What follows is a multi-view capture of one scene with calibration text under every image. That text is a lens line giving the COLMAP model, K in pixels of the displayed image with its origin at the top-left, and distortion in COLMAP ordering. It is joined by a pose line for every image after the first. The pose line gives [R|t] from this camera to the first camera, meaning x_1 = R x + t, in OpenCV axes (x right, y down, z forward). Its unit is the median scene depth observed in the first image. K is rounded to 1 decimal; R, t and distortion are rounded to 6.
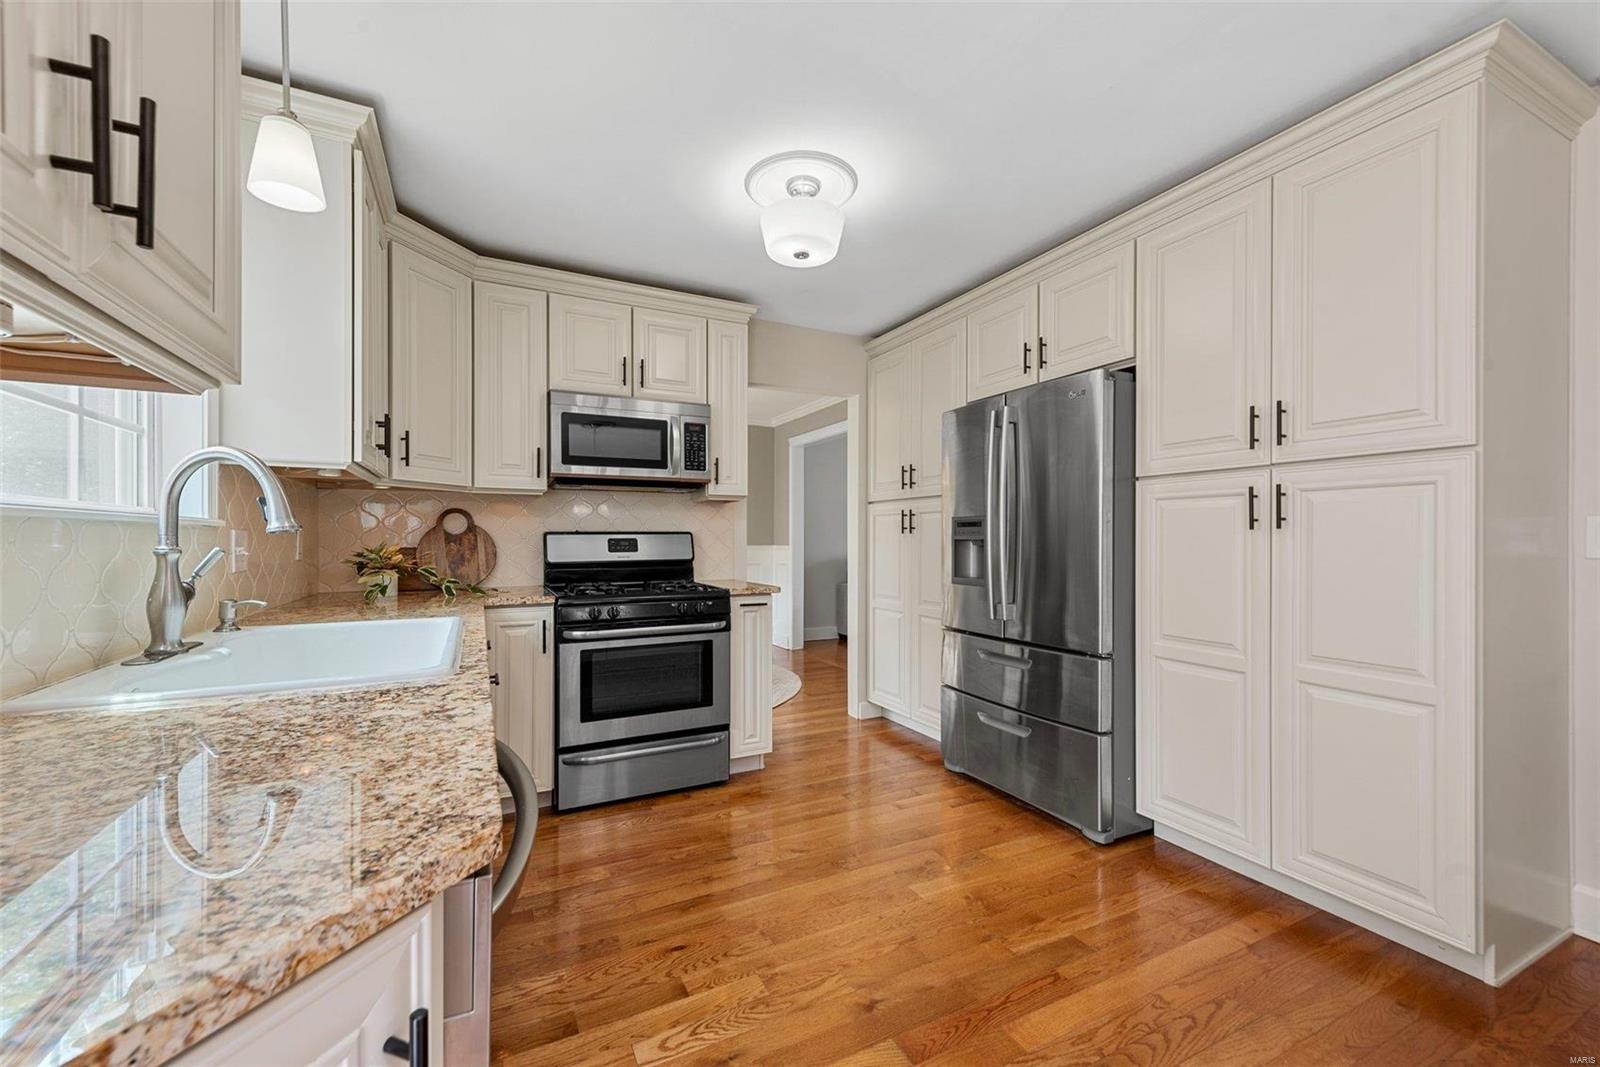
lens RADIAL K [[630.9, 0, 795.2], [0, 630.9, 538.1], [0, 0, 1]] dist [0.009516, 0.000006]
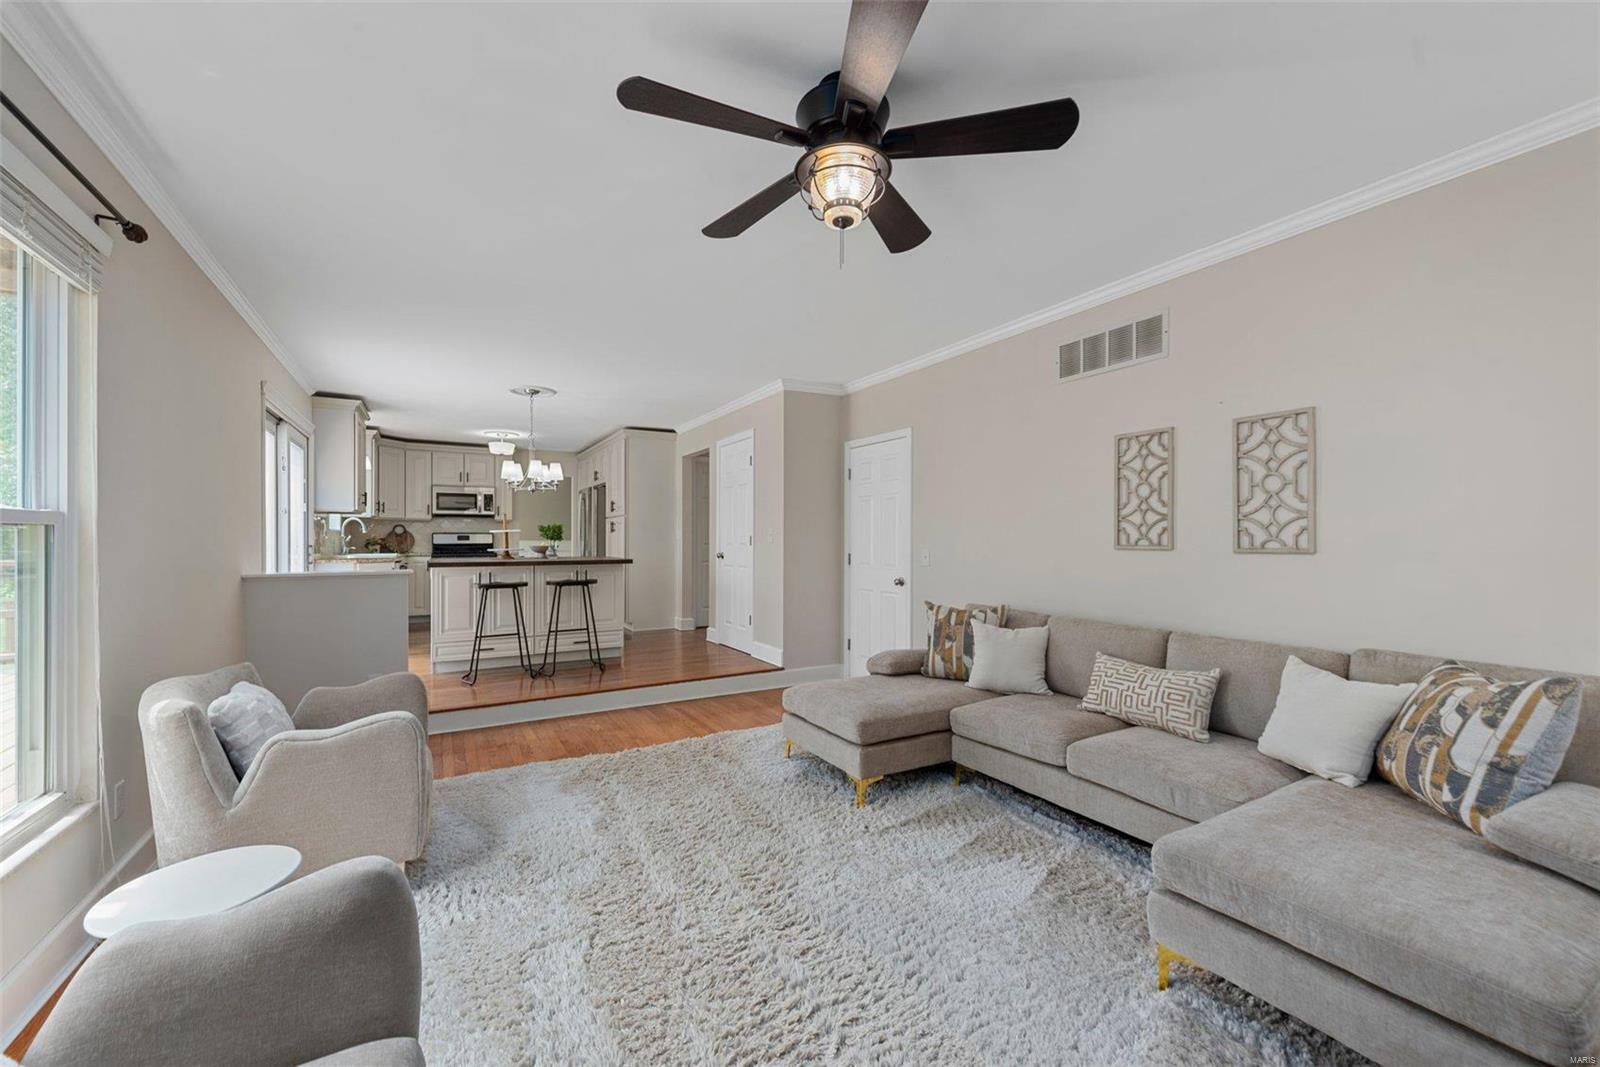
lens RADIAL K [[643.5, 0, 800.0], [0, 643.5, 533.5], [0, 0, 1]] dist [0.021896, 0.000044]
pose [[0.998468, -0.000489, 0.055326, 1.138399], [0.000720, 0.999991, -0.004155, 0.006171], [-0.055324, 0.004189, 0.998460, -2.080105]]
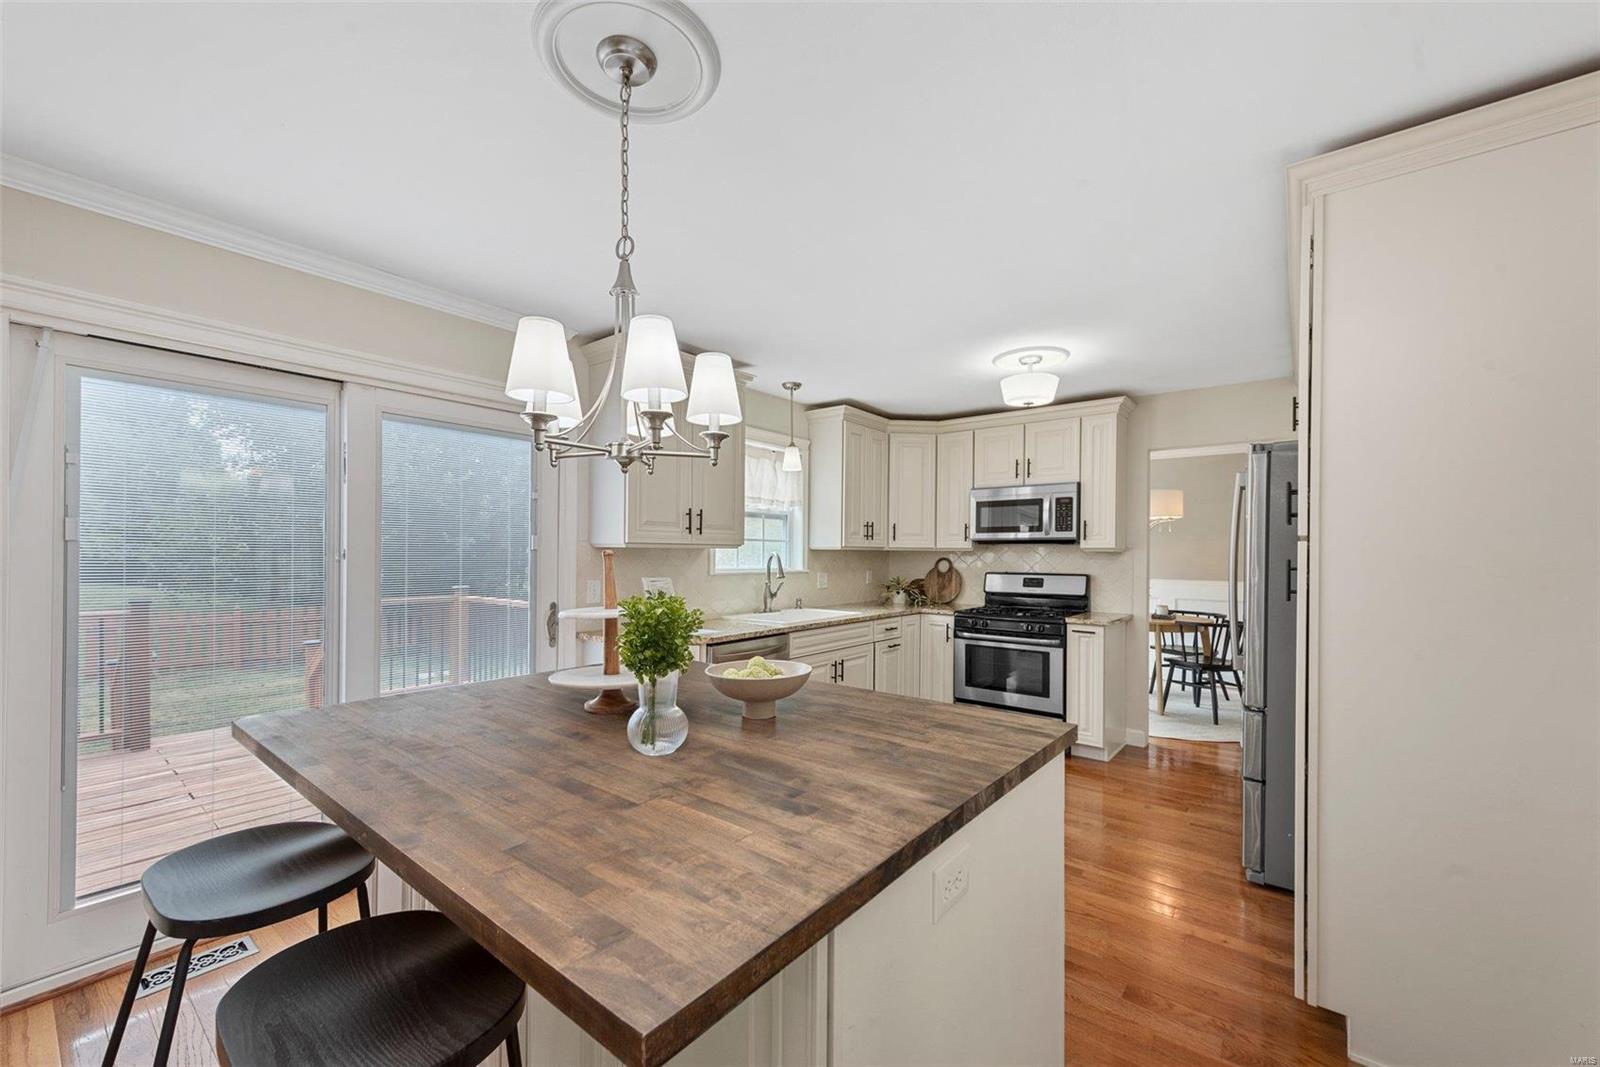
lens RADIAL K [[642.0, 0, 788.9], [0, 642.0, 555.3], [0, 0, 1]] dist [0.019067, -0.000016]
pose [[0.420352, 0.009135, -0.907315, 0.933179], [-0.007796, 0.999949, 0.006456, -0.063157], [0.907328, 0.004360, 0.420402, -0.153635]]
